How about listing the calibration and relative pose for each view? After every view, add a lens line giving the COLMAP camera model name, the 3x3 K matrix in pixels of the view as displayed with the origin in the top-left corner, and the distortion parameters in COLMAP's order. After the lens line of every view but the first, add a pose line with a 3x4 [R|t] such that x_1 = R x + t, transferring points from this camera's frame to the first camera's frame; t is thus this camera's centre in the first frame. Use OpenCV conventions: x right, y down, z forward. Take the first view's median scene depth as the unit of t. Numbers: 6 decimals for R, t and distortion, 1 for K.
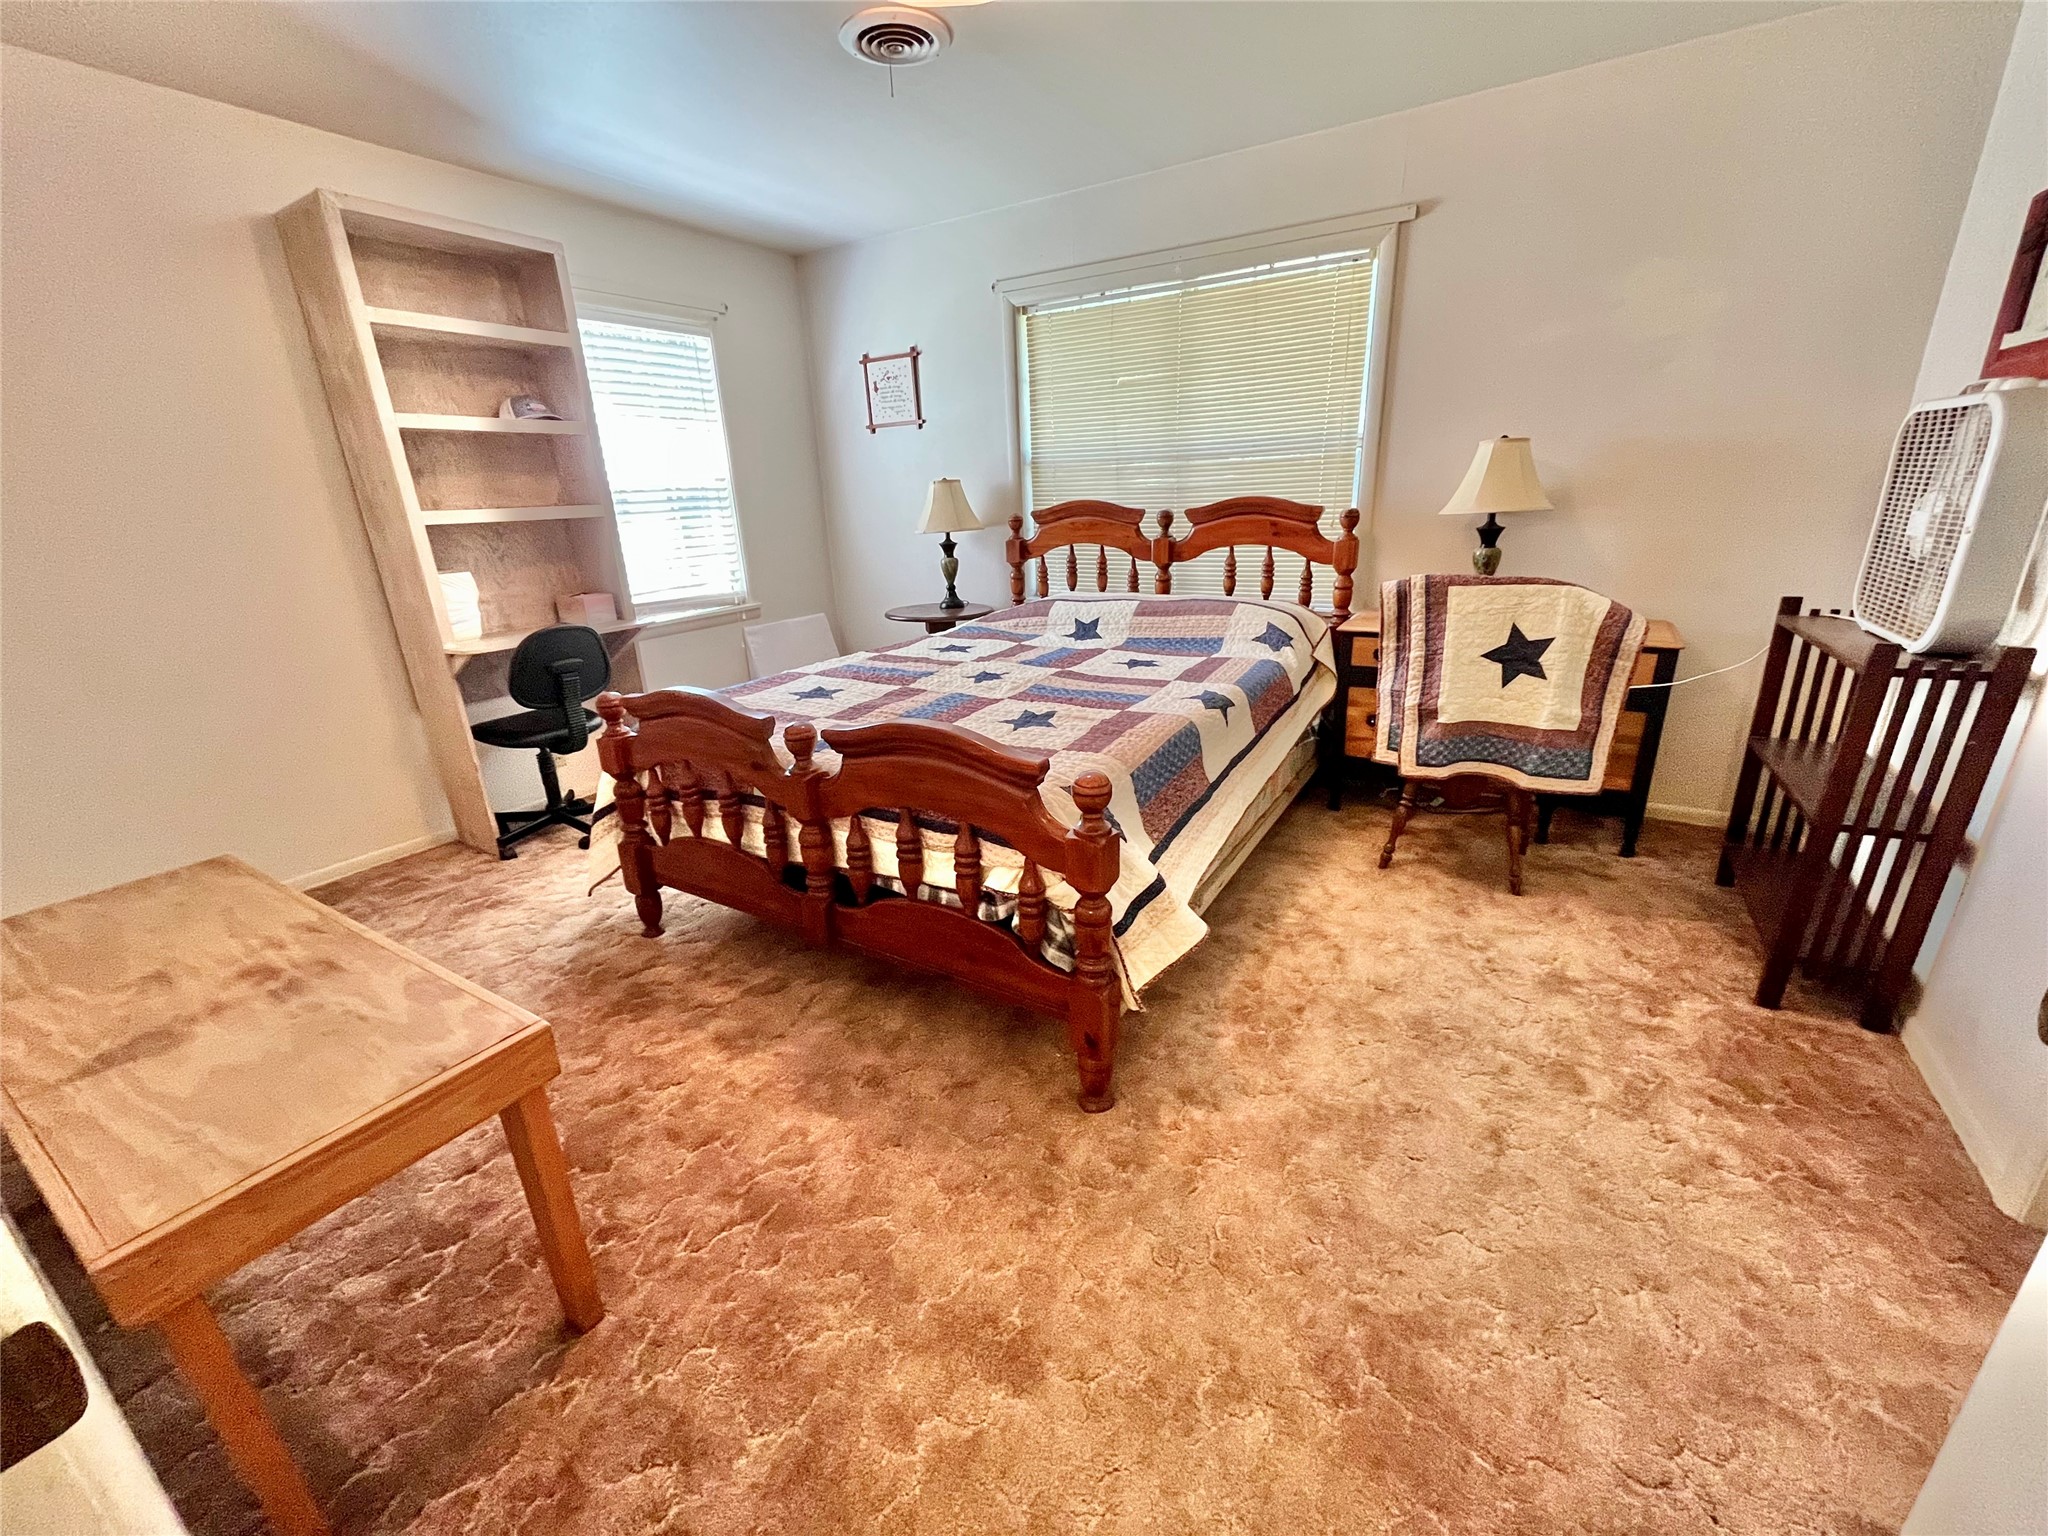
lens RADIAL K [[826.8, 0, 1027.5], [0, 826.8, 776.3], [0, 0, 1]] dist [-0.003795, -0.000076]
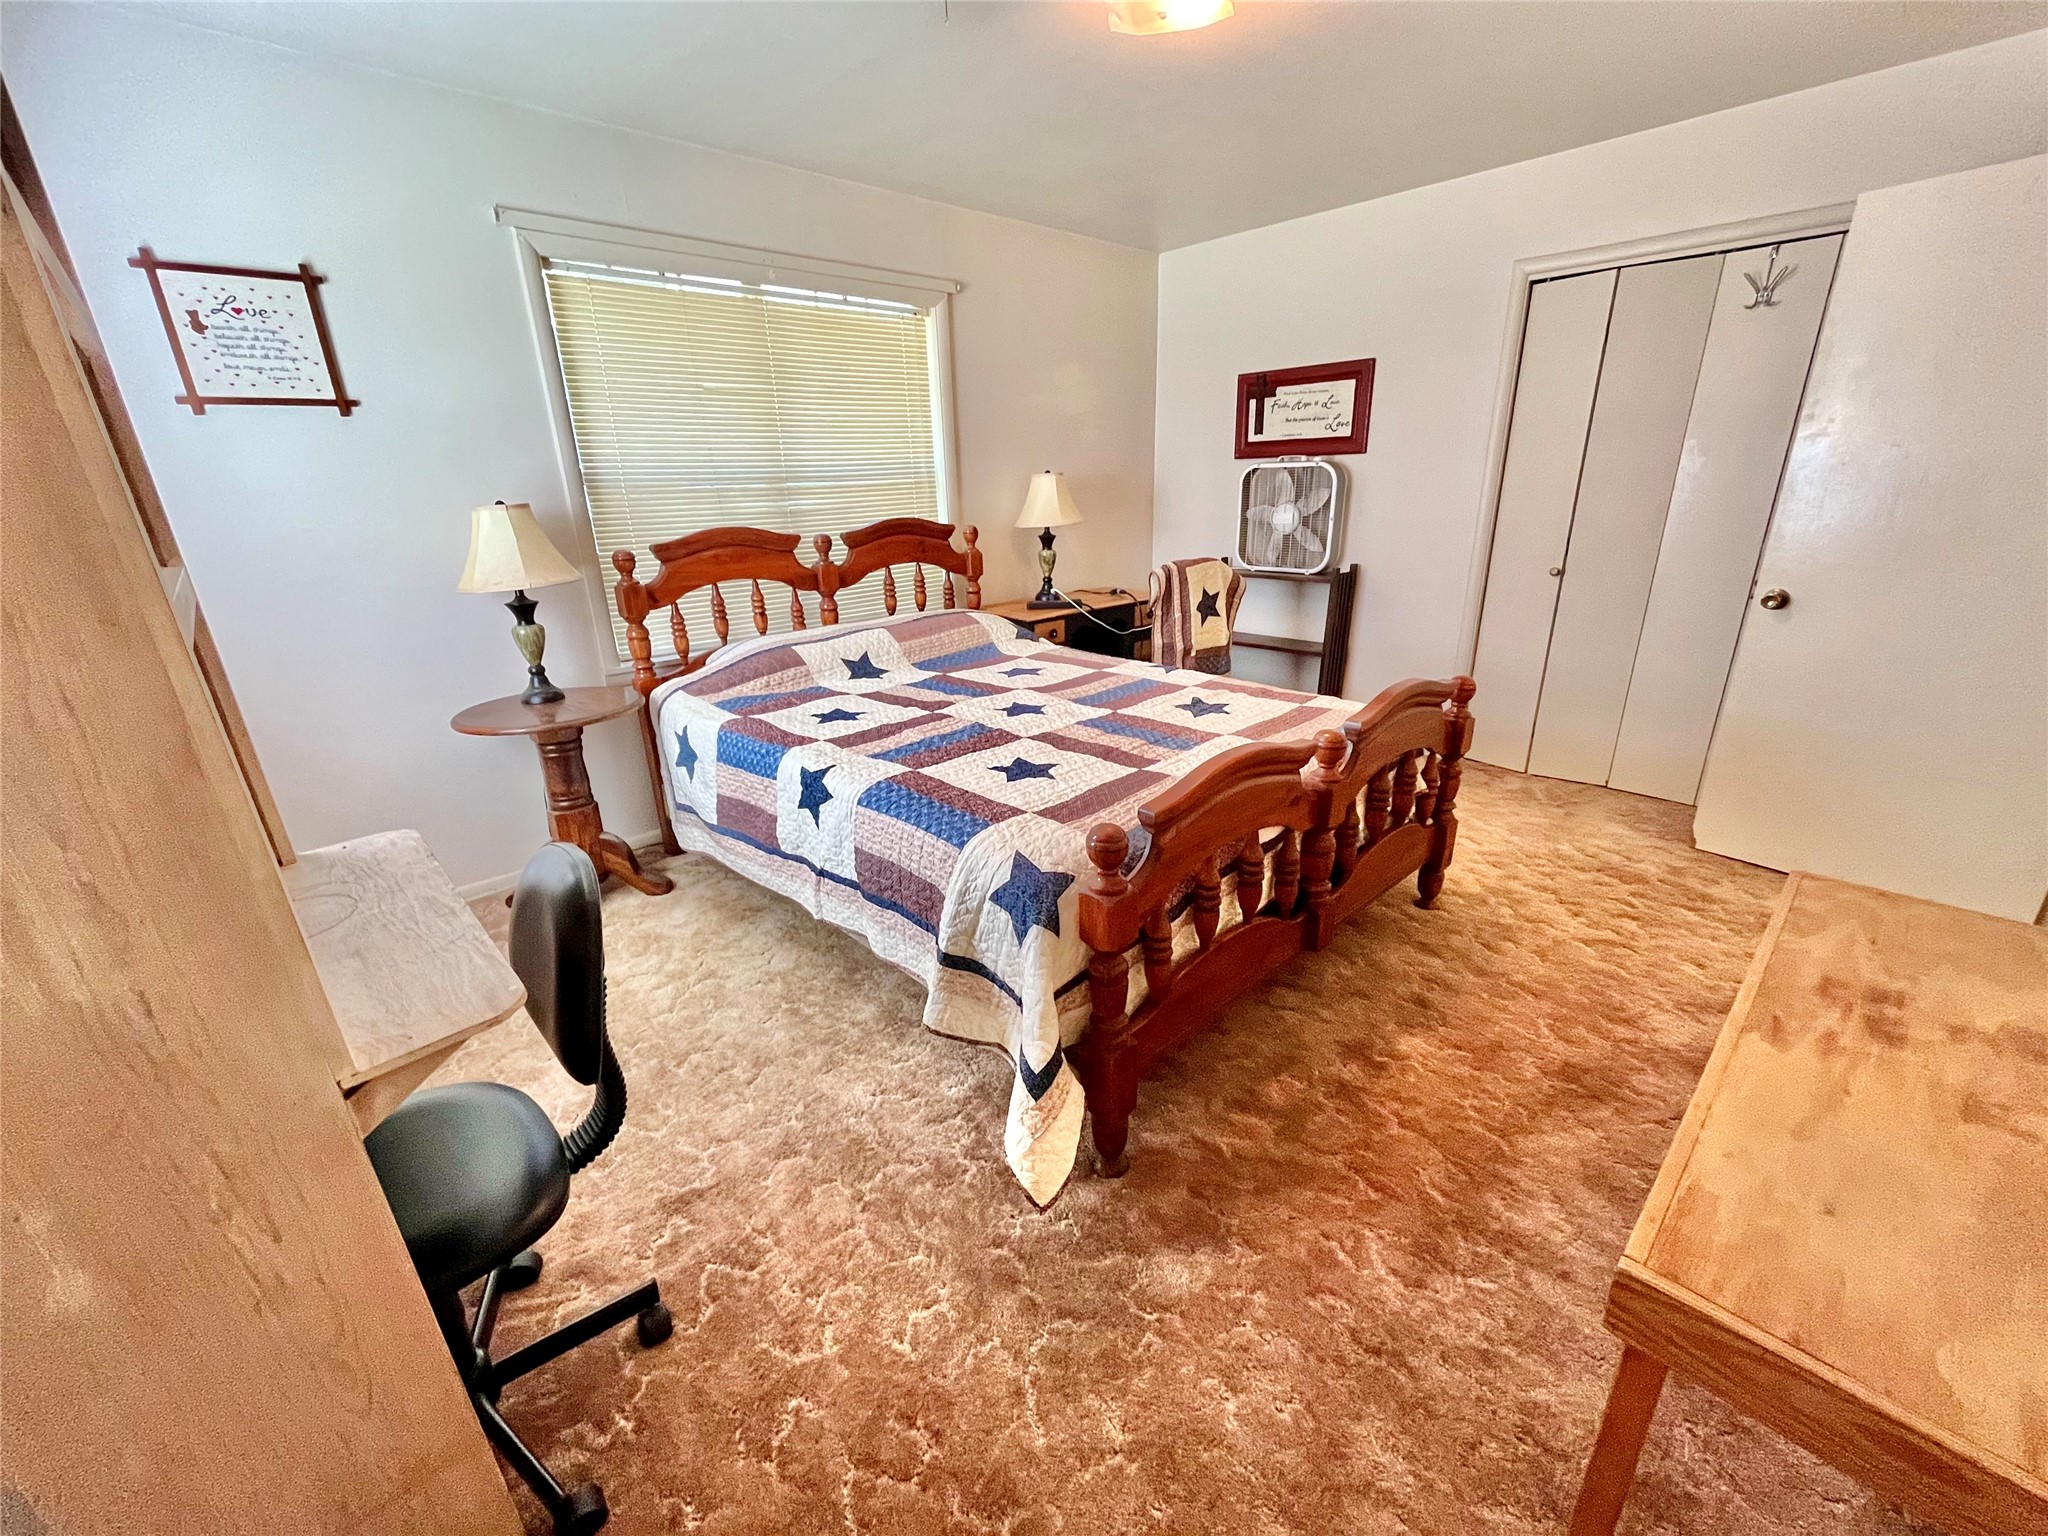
lens RADIAL K [[826.8, 0, 1029.5], [0, 826.8, 773.0], [0, 0, 1]] dist [-0.003795, -0.000076]
pose [[0.270908, -0.297122, 0.915602, -0.698358], [0.334447, 0.920968, 0.199907, -0.182427], [-0.902637, 0.252064, 0.348869, 0.531172]]
